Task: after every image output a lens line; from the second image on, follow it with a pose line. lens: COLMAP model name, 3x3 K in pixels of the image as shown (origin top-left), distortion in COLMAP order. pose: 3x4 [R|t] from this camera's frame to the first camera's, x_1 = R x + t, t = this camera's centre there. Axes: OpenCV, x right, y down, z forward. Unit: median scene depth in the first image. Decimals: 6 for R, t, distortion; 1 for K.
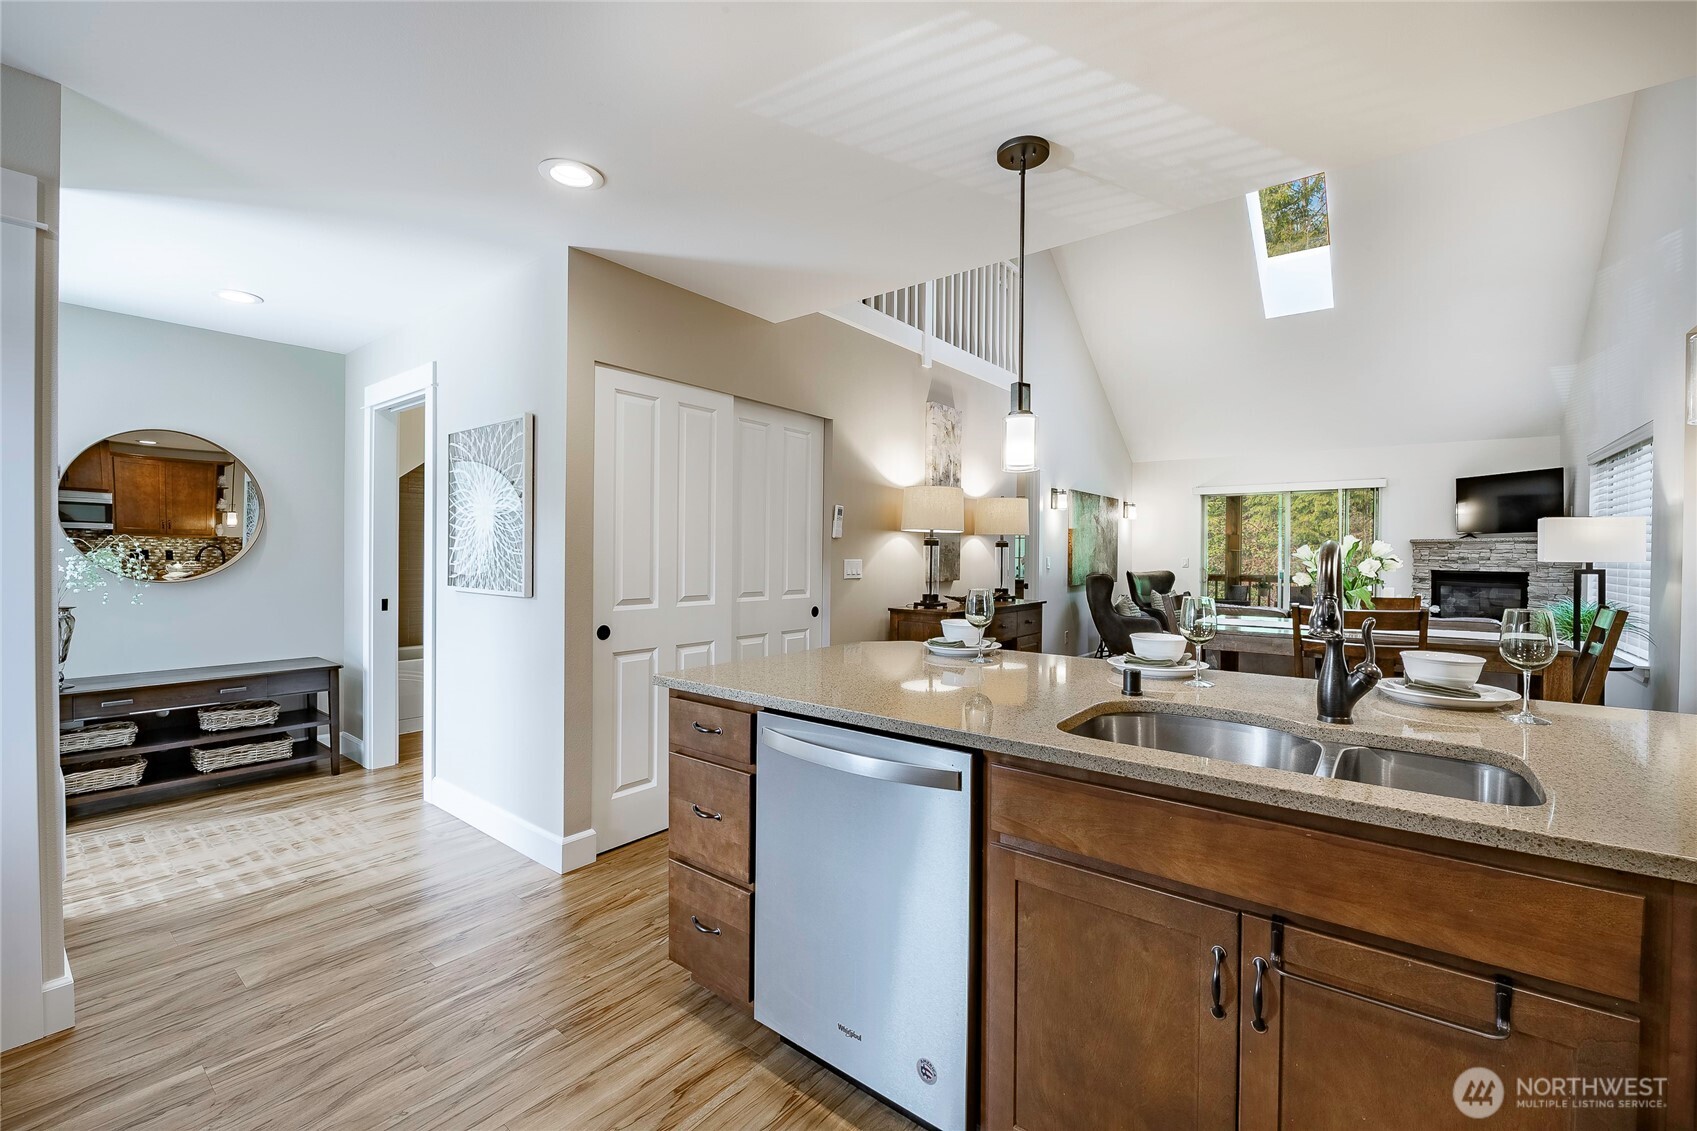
lens RADIAL K [[713.4, 0, 854.1], [0, 713.4, 558.8], [0, 0, 1]] dist [-0.011929, -0.000129]
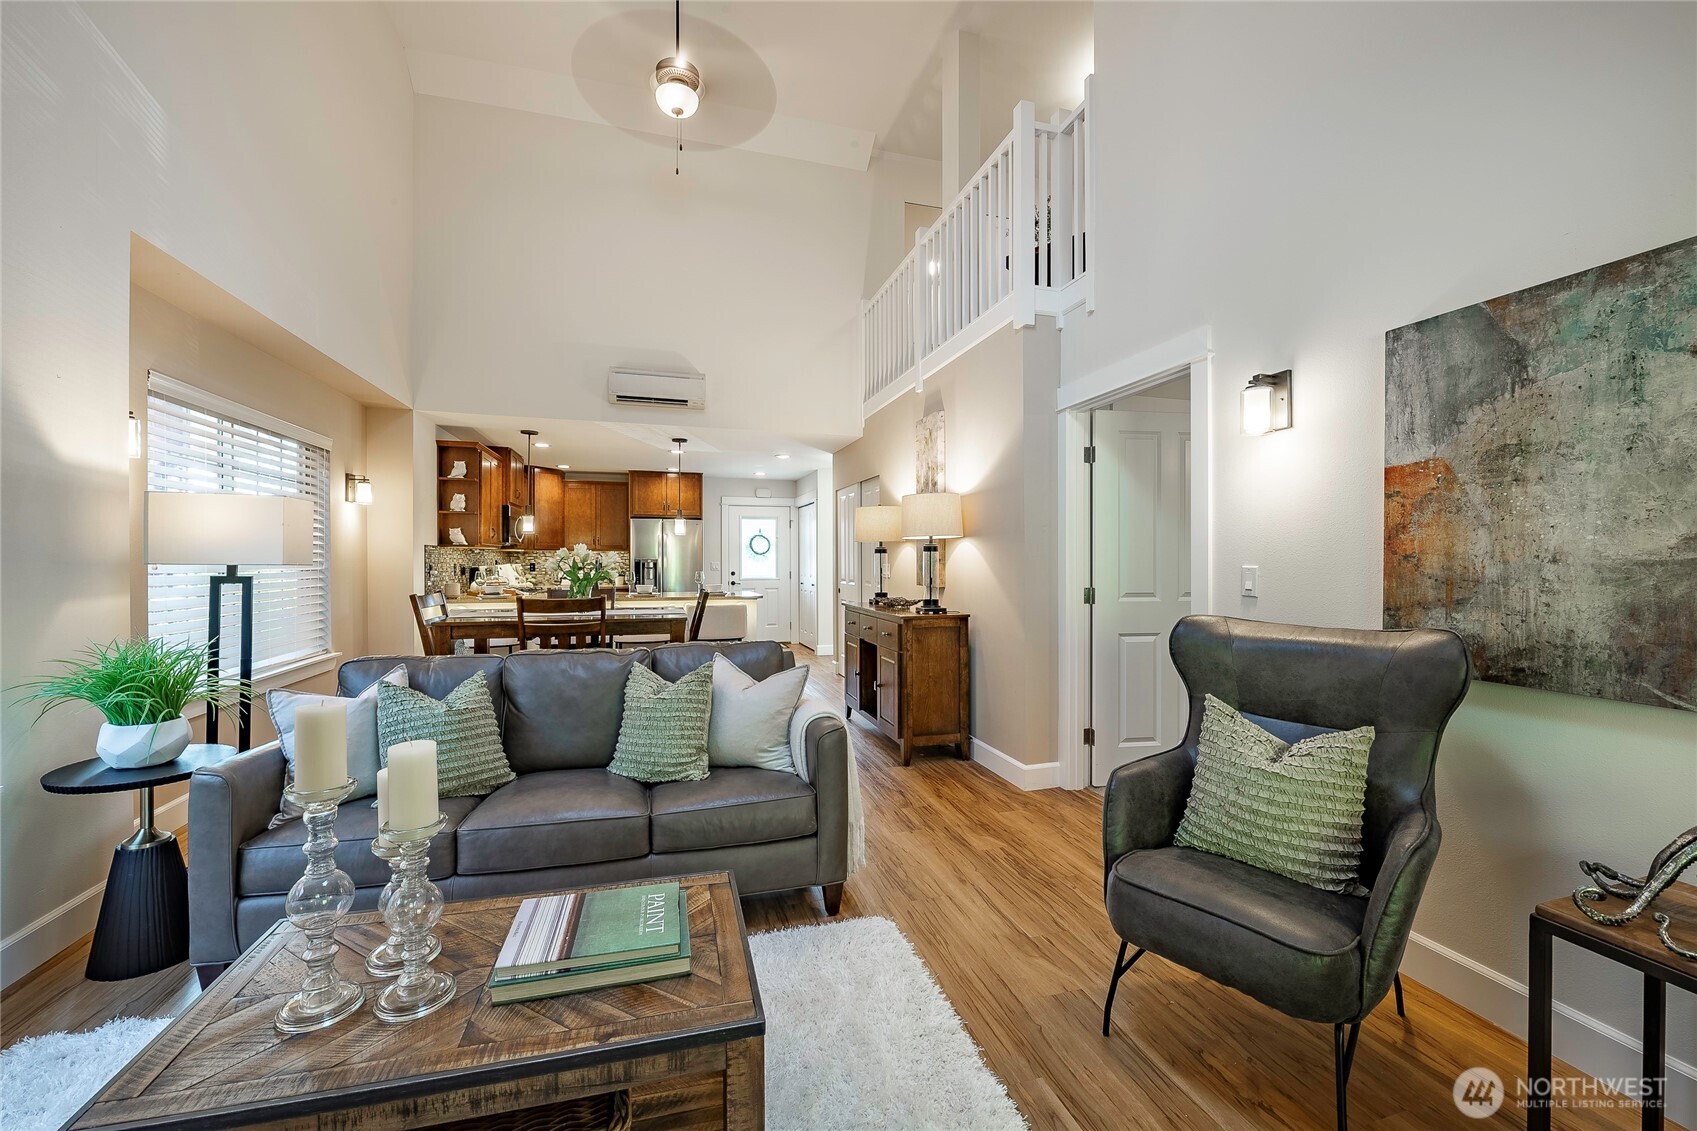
lens RADIAL K [[676.6, 0, 854.4], [0, 676.6, 560.1], [0, 0, 1]] dist [-0.001547, -0.005508]
pose [[-0.580838, -0.007073, -0.813988, 1.205461], [-0.009993, 0.999949, -0.001558, -0.004900], [0.813958, 0.007229, -0.580879, 1.813187]]
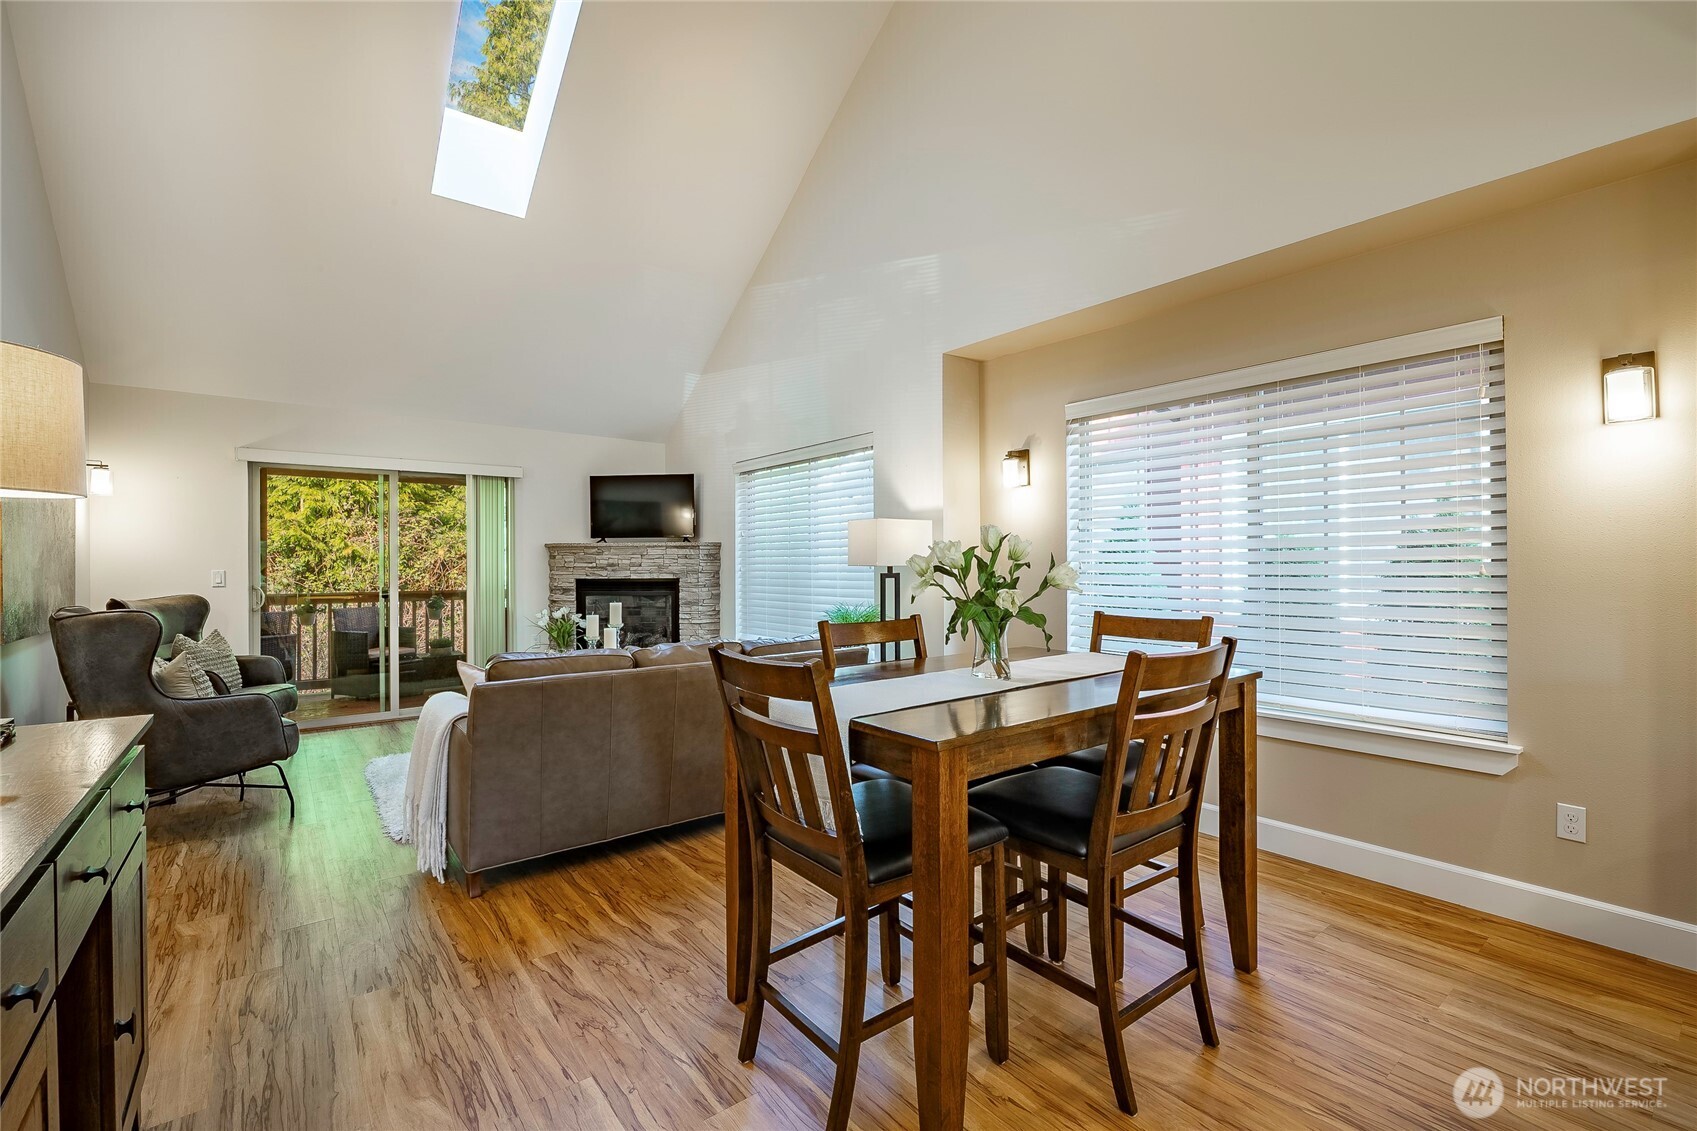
lens RADIAL K [[737.1, 0, 851.3], [0, 737.1, 562.6], [0, 0, 1]] dist [-0.003230, -0.000630]
pose [[0.241970, -0.008544, 0.970246, 0.037818], [0.016059, 0.999860, 0.004800, -0.005368], [-0.970151, 0.014420, 0.242073, 0.799334]]
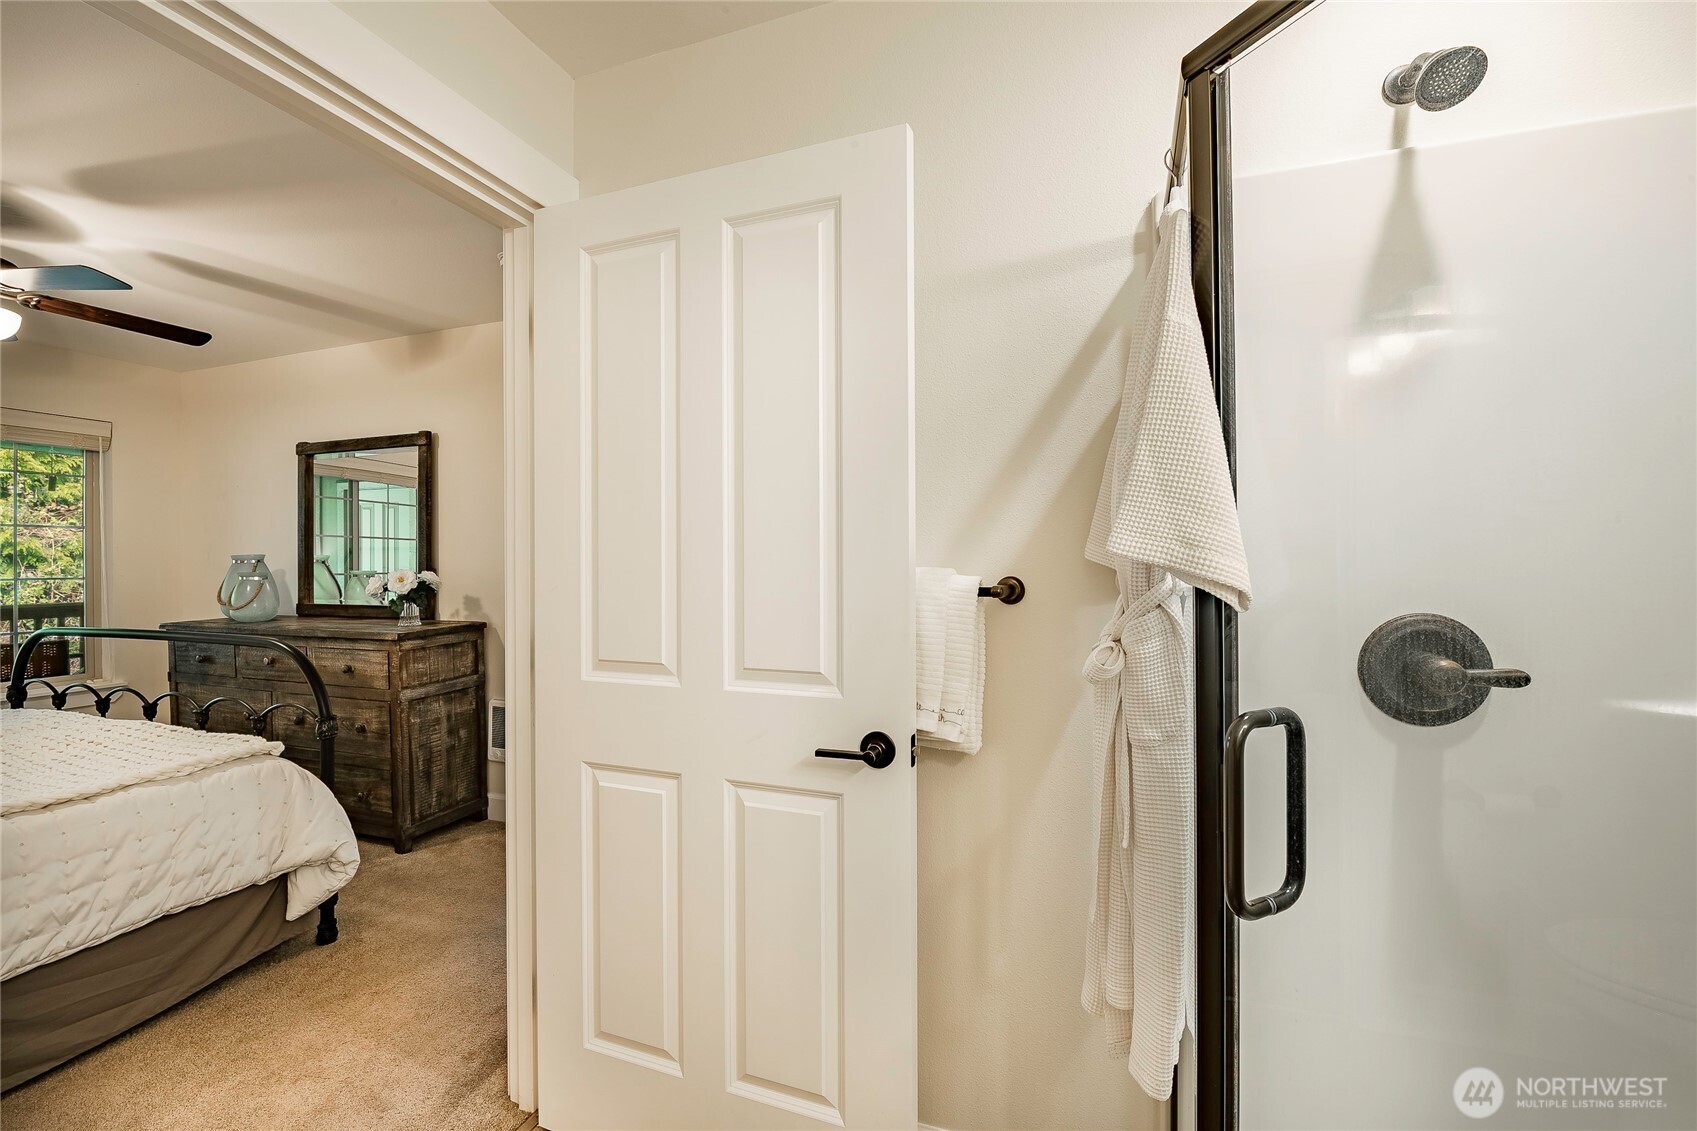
lens RADIAL K [[701.0, 0, 851.1], [0, 701.0, 562.7], [0, 0, 1]] dist [-0.009720, -0.000660]
pose [[-0.311709, -0.007009, 0.950152, -0.457008], [0.013467, 0.999840, 0.011794, -0.014504], [-0.950082, 0.016472, -0.311564, 1.647256]]
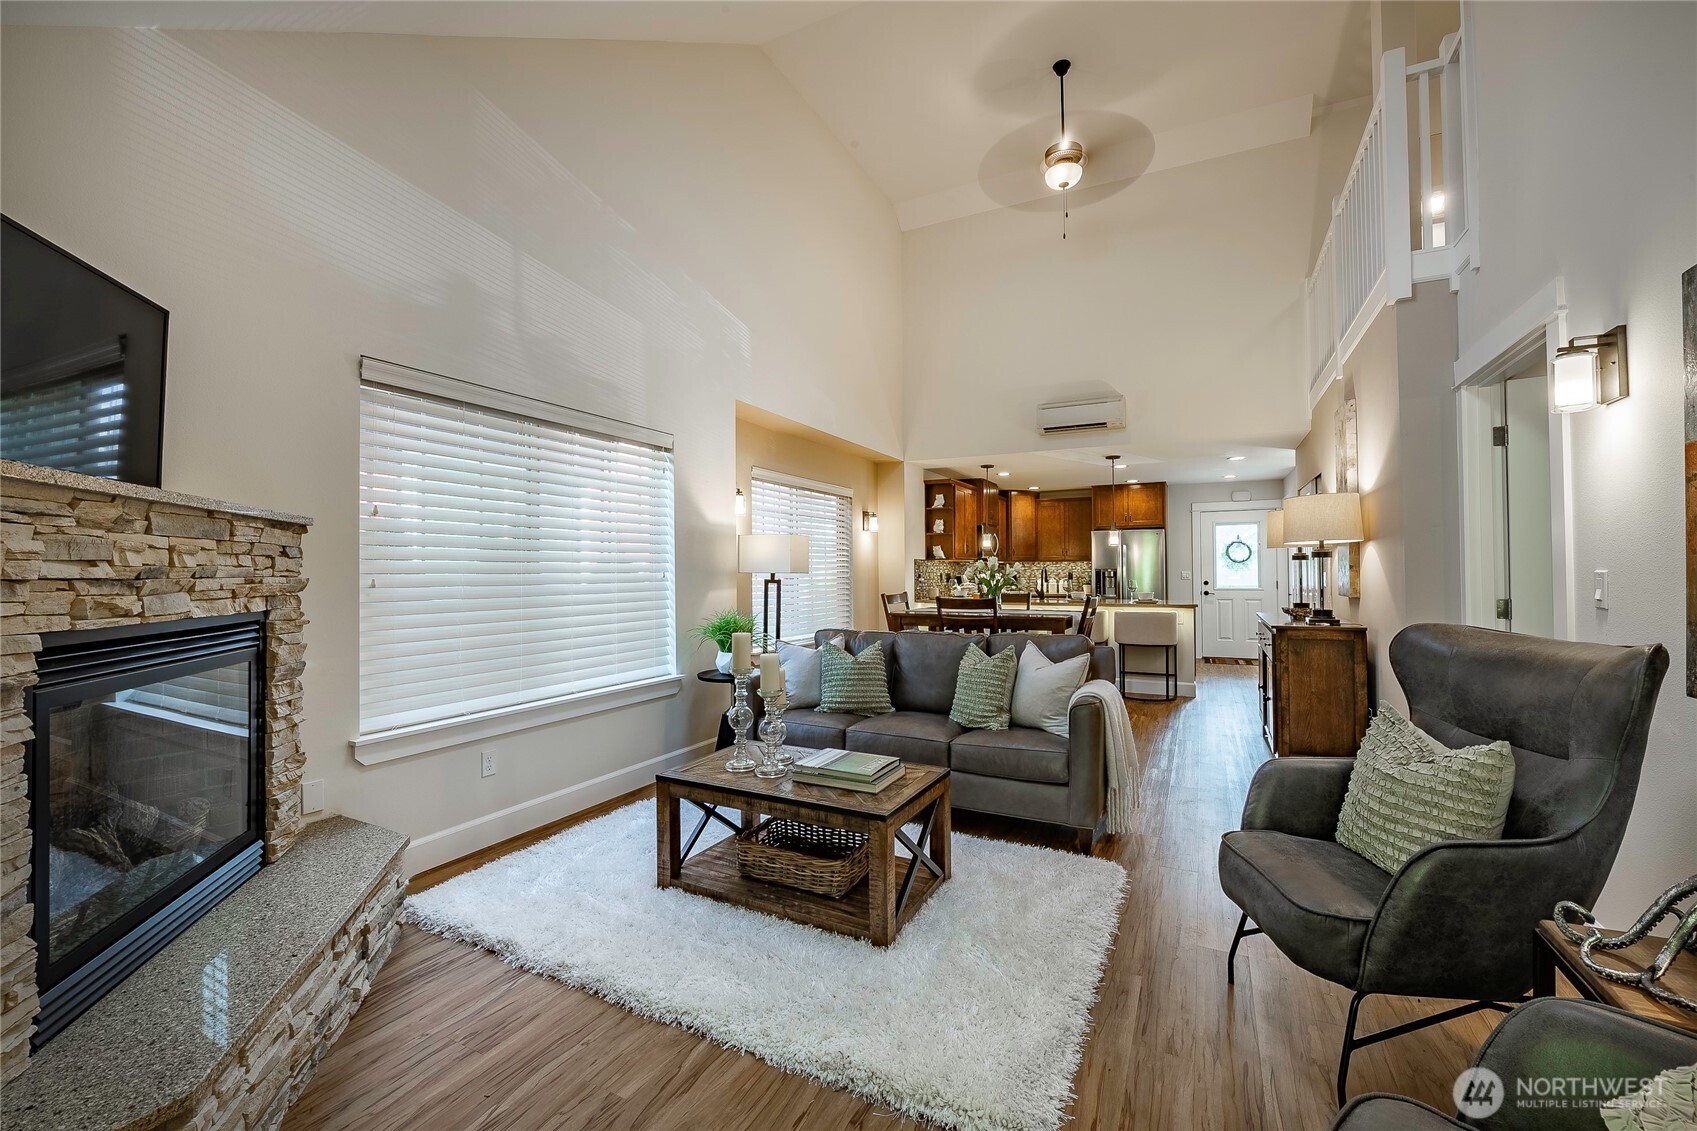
lens RADIAL K [[692.7, 0, 849.6], [0, 692.7, 560.9], [0, 0, 1]] dist [-0.008655, -0.000669]
pose [[-0.982245, -0.004561, -0.187546, 1.125660], [-0.002706, 0.999945, -0.010147, -0.004543], [0.187582, -0.009460, -0.982203, 2.145922]]
